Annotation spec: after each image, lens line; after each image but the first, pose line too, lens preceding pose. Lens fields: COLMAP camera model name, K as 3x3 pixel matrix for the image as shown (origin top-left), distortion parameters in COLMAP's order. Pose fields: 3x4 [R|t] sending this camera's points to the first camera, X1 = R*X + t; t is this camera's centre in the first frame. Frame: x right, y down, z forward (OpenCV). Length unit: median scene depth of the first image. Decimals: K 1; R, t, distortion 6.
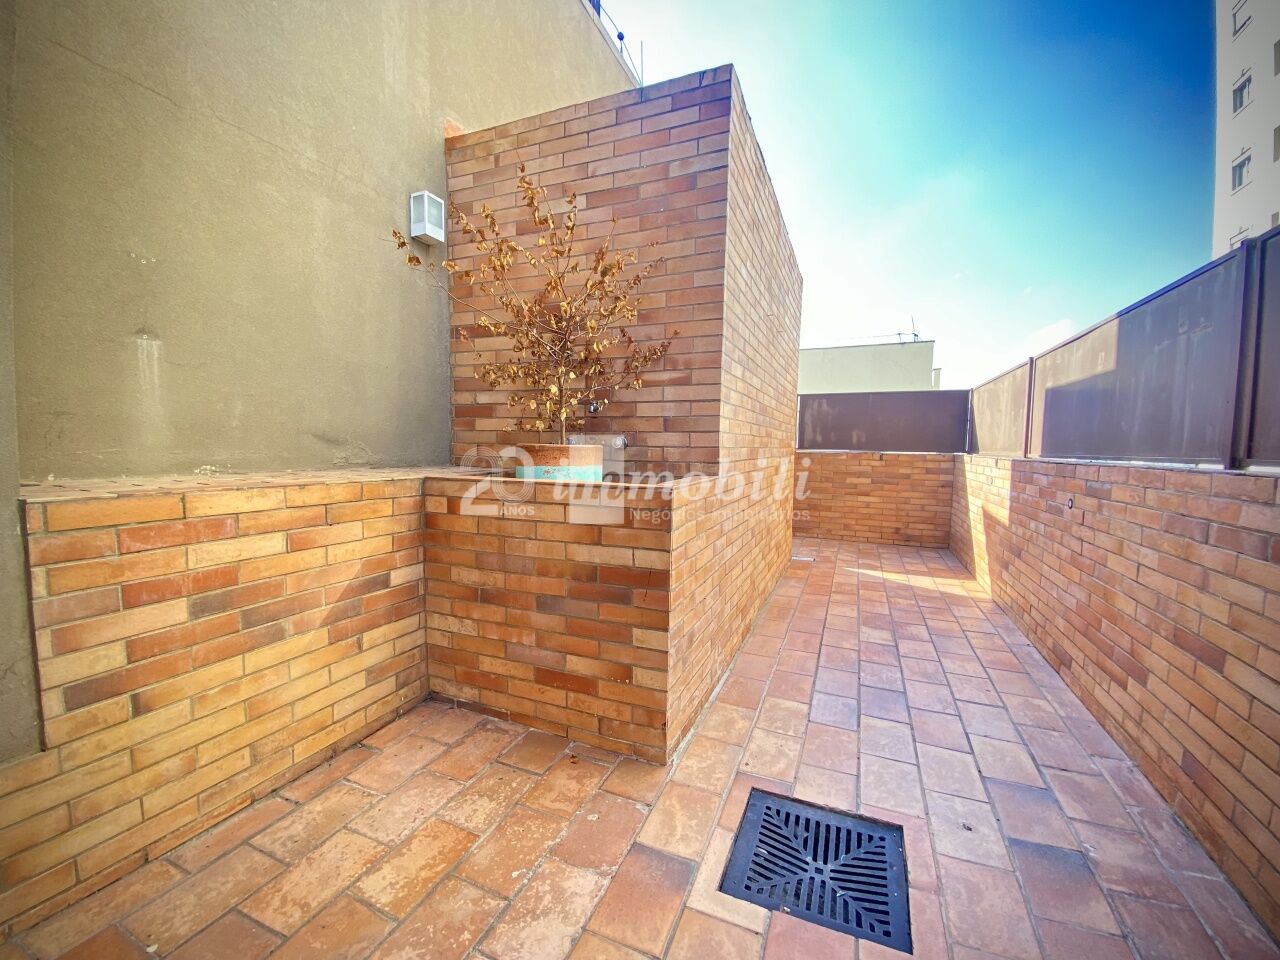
lens RADIAL K [[522.4, 0, 636.6], [0, 522.4, 477.3], [0, 0, 1]] dist [0.009497, -0.015514]
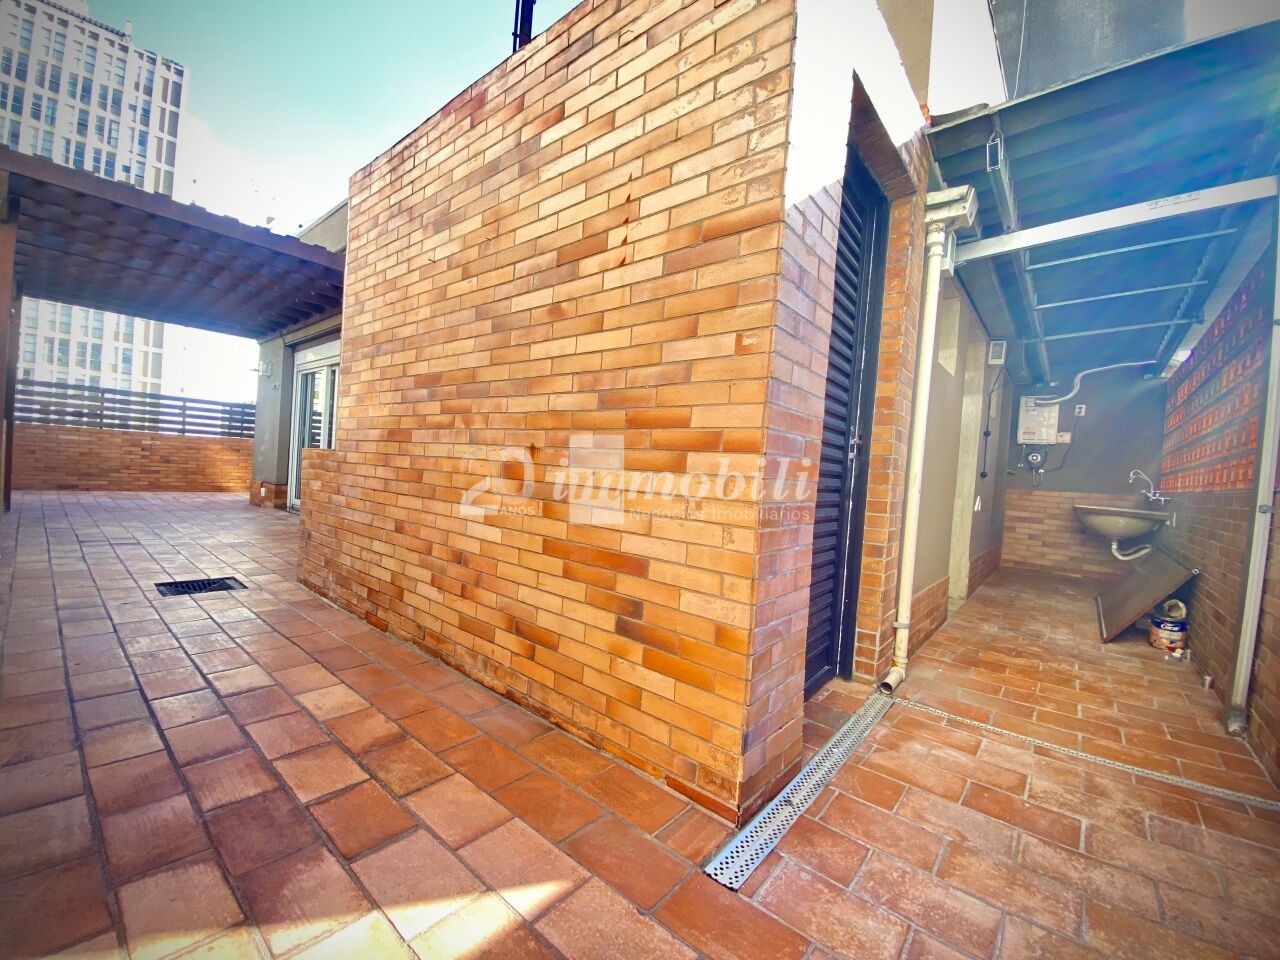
lens RADIAL K [[522.4, 0, 636.6], [0, 522.4, 477.3], [0, 0, 1]] dist [0.009497, -0.015514]
pose [[-0.298820, -0.014321, -0.954202, 0.840935], [-0.116340, 0.992976, 0.021530, -0.033271], [0.947192, 0.117446, -0.298387, 1.457216]]
